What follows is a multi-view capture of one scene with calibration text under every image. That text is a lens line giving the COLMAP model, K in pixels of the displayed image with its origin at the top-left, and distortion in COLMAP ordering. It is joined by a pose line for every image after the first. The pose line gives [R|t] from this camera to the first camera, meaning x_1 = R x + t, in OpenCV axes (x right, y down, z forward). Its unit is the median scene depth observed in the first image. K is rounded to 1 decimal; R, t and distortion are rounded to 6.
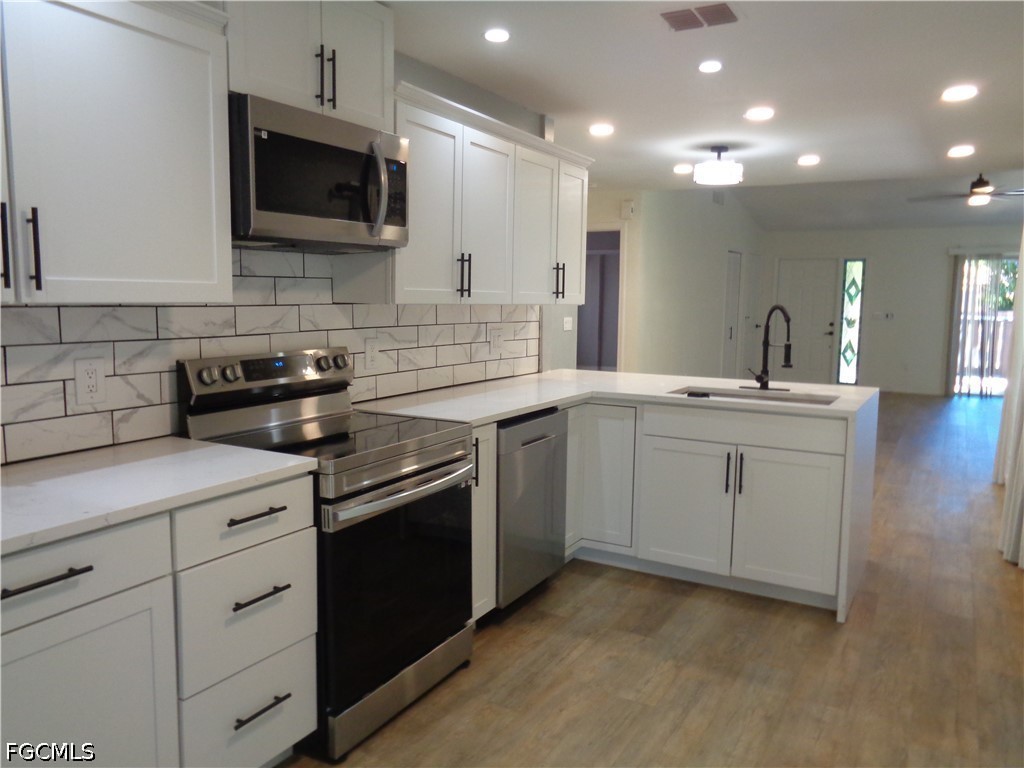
lens RADIAL K [[776.7, 0, 515.8], [0, 776.7, 382.9], [0, 0, 1]] dist [0.010783, 0.005967]
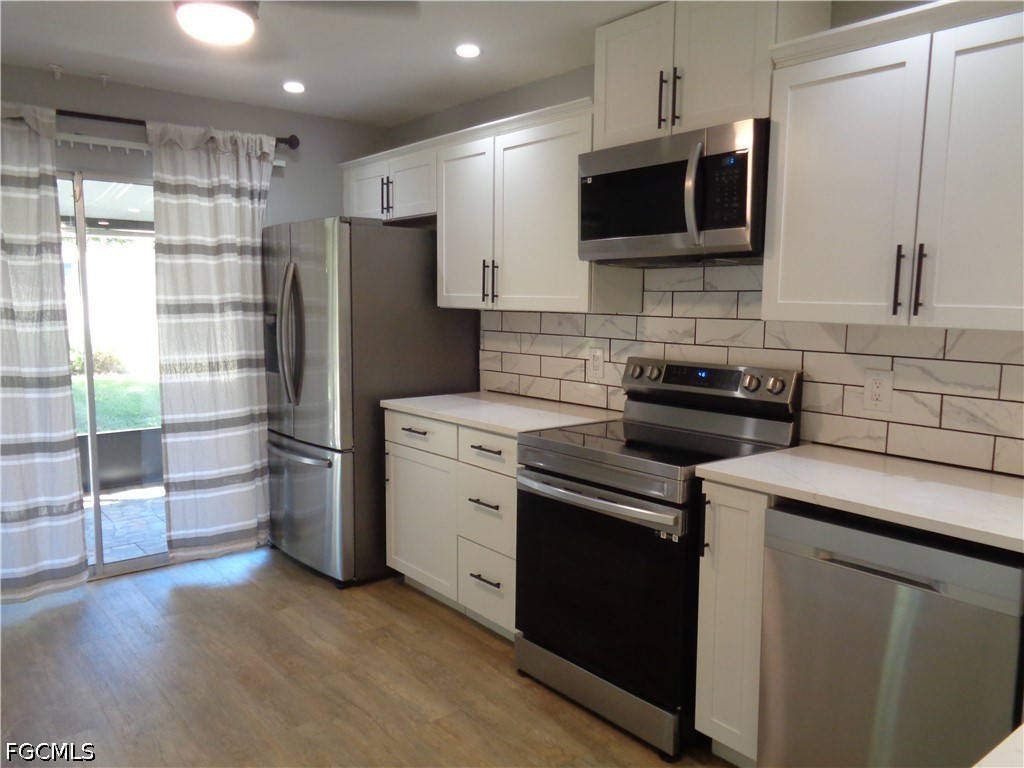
lens RADIAL K [[776.7, 0, 515.5], [0, 776.7, 384.7], [0, 0, 1]] dist [0.010783, 0.005967]
pose [[-0.360122, 0.090009, -0.928553, 0.793154], [-0.121101, 0.982403, 0.142196, -0.134419], [0.925012, 0.163657, -0.342884, 1.177443]]
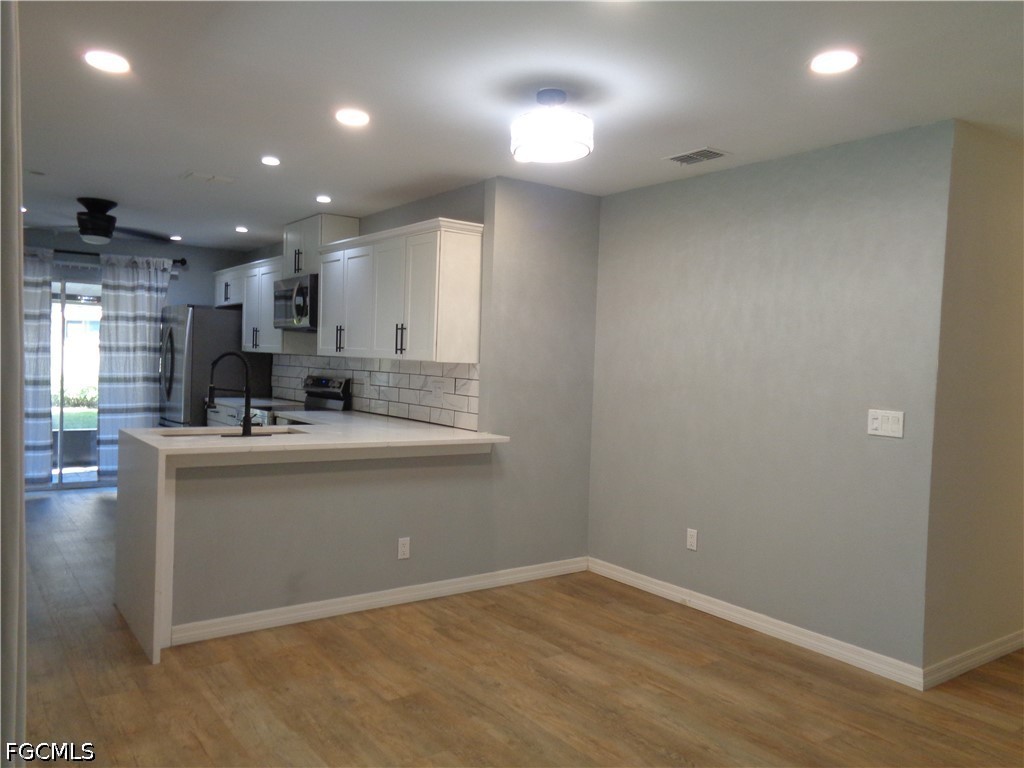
lens RADIAL K [[776.7, 0, 515.9], [0, 776.7, 382.6], [0, 0, 1]] dist [0.010783, 0.005967]
pose [[-0.405182, -0.002375, -0.914233, 1.627033], [-0.144548, 0.987585, 0.061497, -0.254230], [0.902737, 0.157068, -0.400494, 2.534304]]
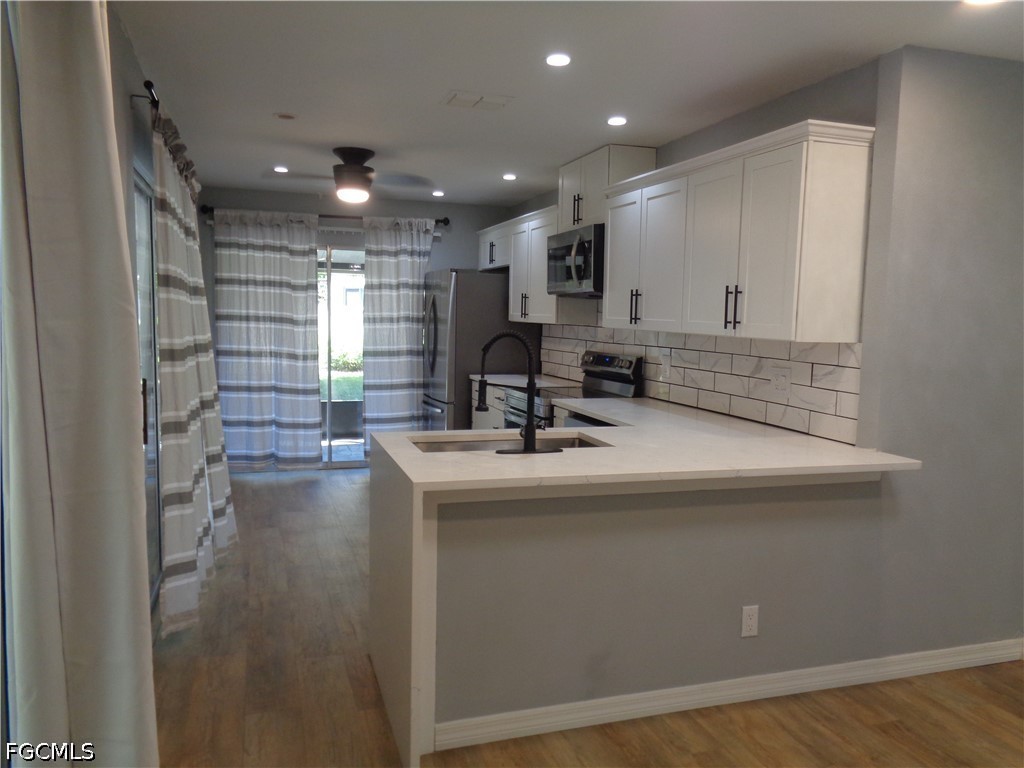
lens RADIAL K [[776.7, 0, 510.1], [0, 776.7, 384.2], [0, 0, 1]] dist [0.010783, 0.005967]
pose [[-0.674490, 0.039612, -0.737220, 1.262847], [-0.114299, 0.980917, 0.157279, -0.239524], [0.729382, 0.190347, -0.657092, 2.141730]]
